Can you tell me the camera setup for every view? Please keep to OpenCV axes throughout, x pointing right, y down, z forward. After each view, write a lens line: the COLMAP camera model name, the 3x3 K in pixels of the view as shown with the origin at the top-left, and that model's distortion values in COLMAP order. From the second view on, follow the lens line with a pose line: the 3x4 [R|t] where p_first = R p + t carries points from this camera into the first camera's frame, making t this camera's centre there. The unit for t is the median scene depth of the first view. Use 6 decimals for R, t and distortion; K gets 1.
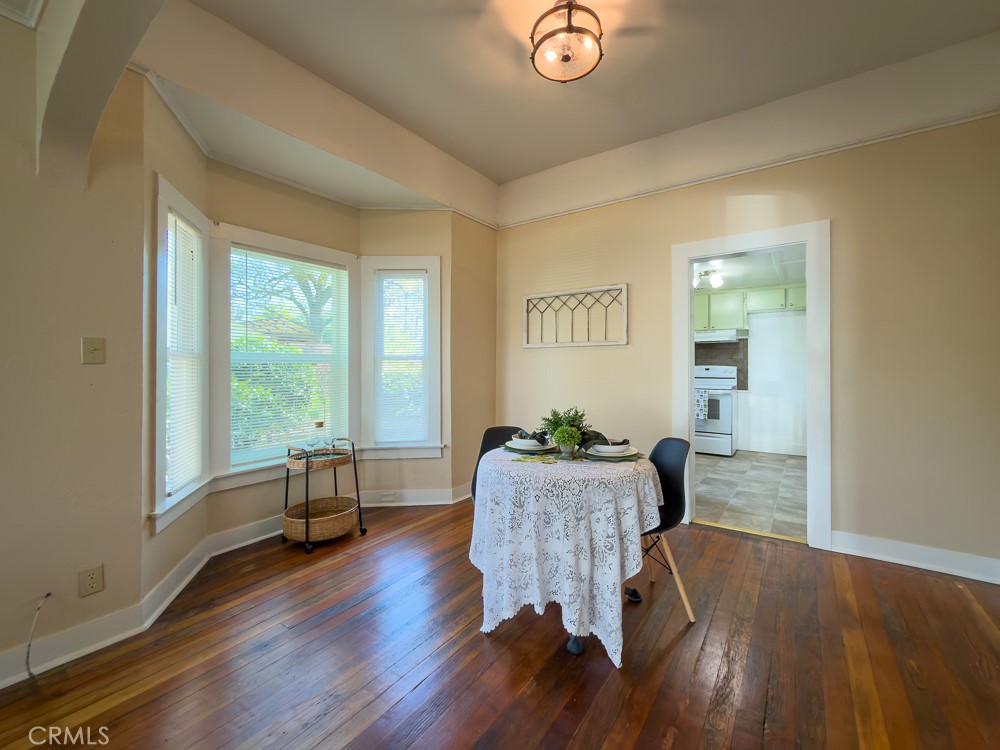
lens RADIAL K [[415.6, 0, 506.6], [0, 415.6, 364.1], [0, 0, 1]] dist [-0.000682, -0.000176]
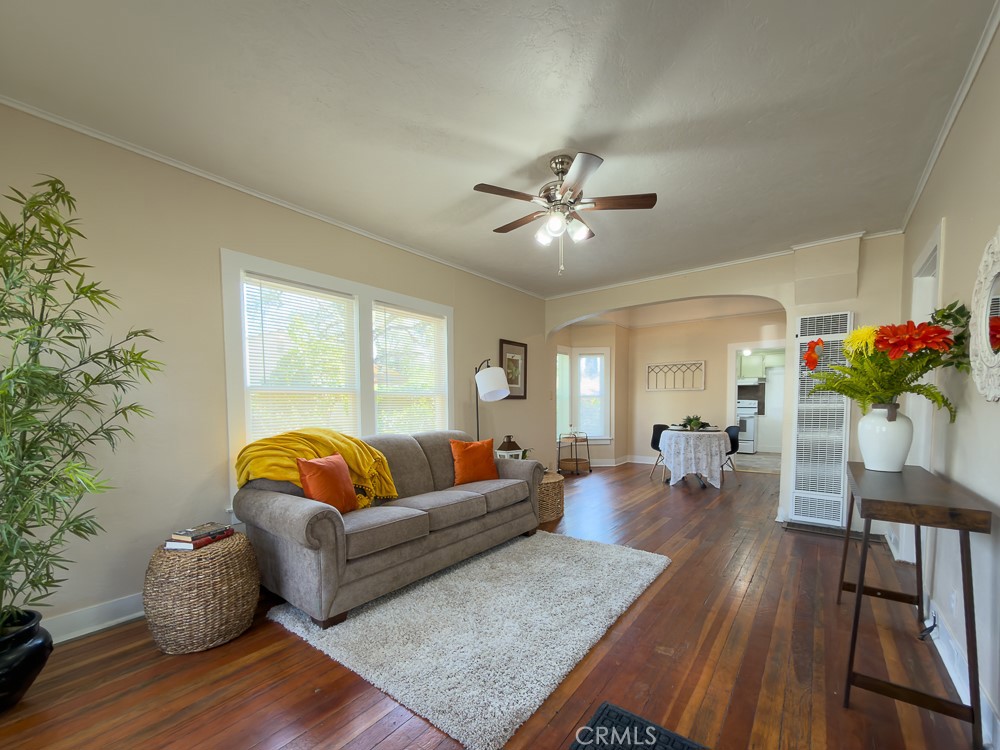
lens RADIAL K [[418.9, 0, 495.0], [0, 418.9, 417.1], [0, 0, 1]] dist [0.000019, -0.000069]
pose [[0.998495, -0.001432, -0.054820, -0.545143], [0.003659, 0.999170, 0.040559, 0.001122], [0.054717, -0.040698, 0.997672, -0.988143]]
